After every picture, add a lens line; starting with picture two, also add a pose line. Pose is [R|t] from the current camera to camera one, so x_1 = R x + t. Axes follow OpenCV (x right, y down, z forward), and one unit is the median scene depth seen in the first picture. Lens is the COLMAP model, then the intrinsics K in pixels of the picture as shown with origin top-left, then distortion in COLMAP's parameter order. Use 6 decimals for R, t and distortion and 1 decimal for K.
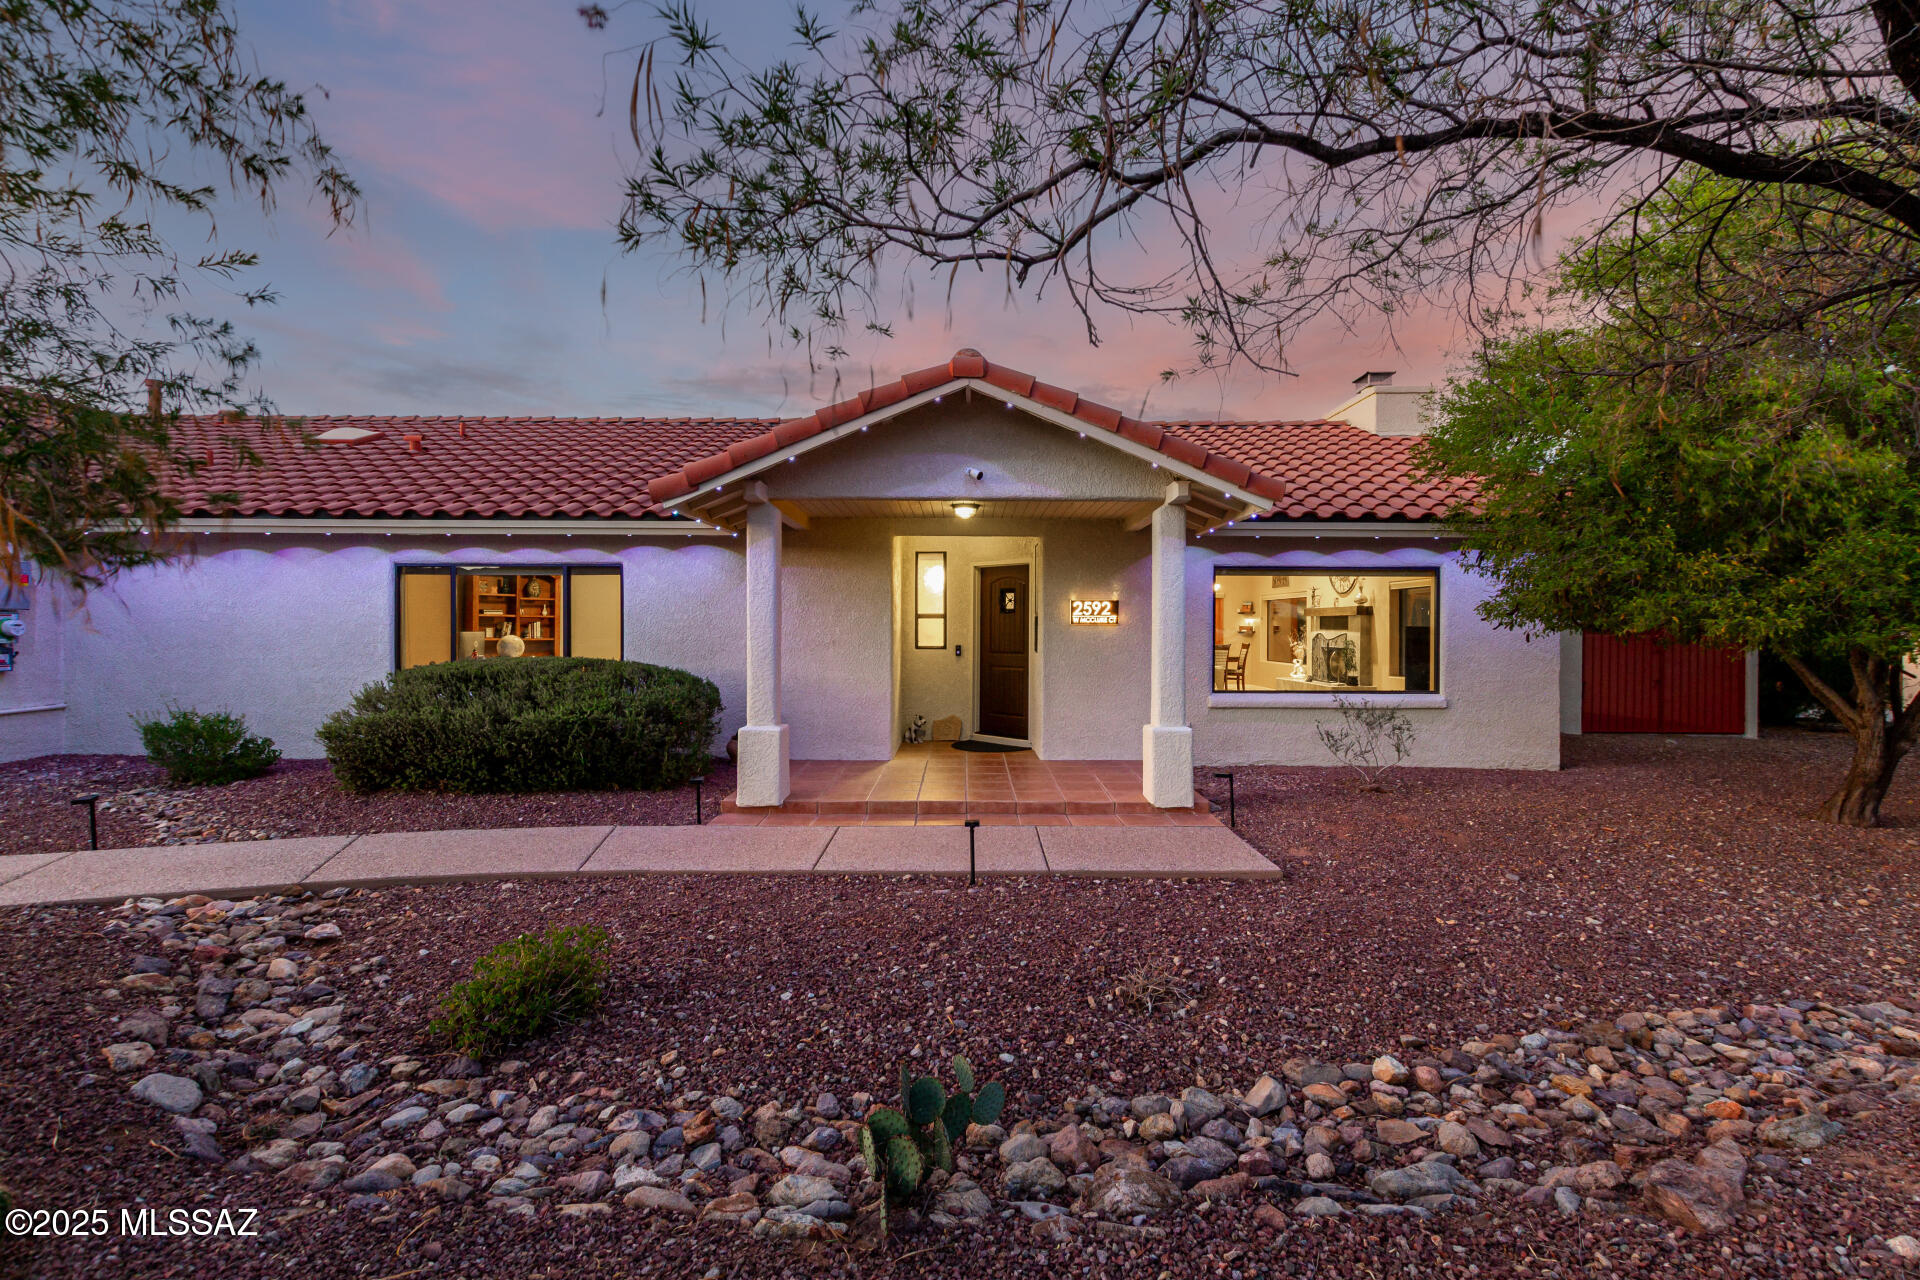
lens RADIAL K [[870.2, 0, 968.7], [0, 870.2, 636.1], [0, 0, 1]] dist [0.003434, -0.003673]
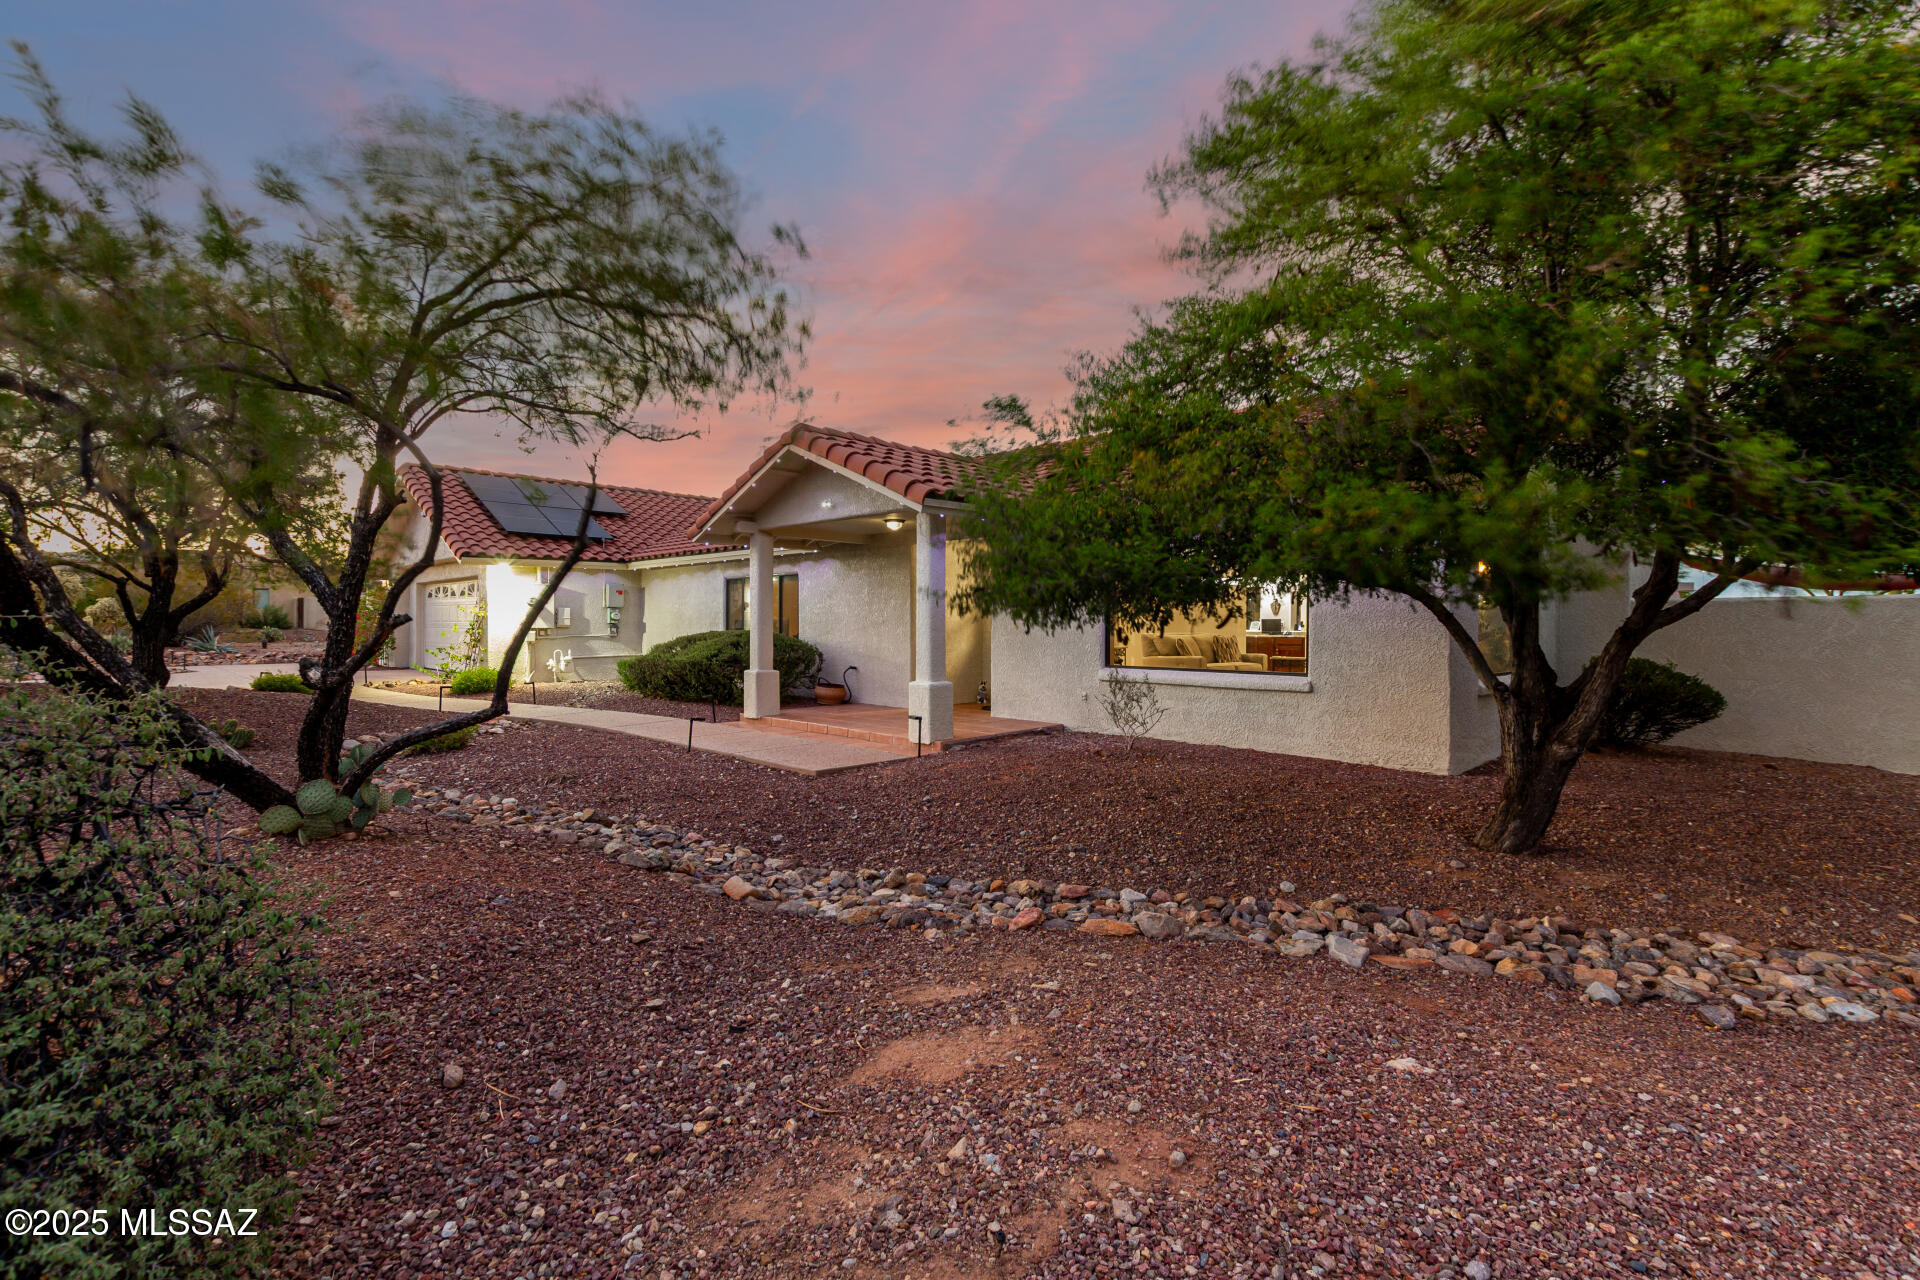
lens RADIAL K [[870.2, 0, 968.7], [0, 870.2, 636.1], [0, 0, 1]] dist [0.003434, -0.003673]
pose [[0.698990, 0.003383, -0.715124, 1.194046], [0.003483, 0.999961, 0.008136, 0.022717], [0.715123, -0.008178, 0.698951, 0.164168]]
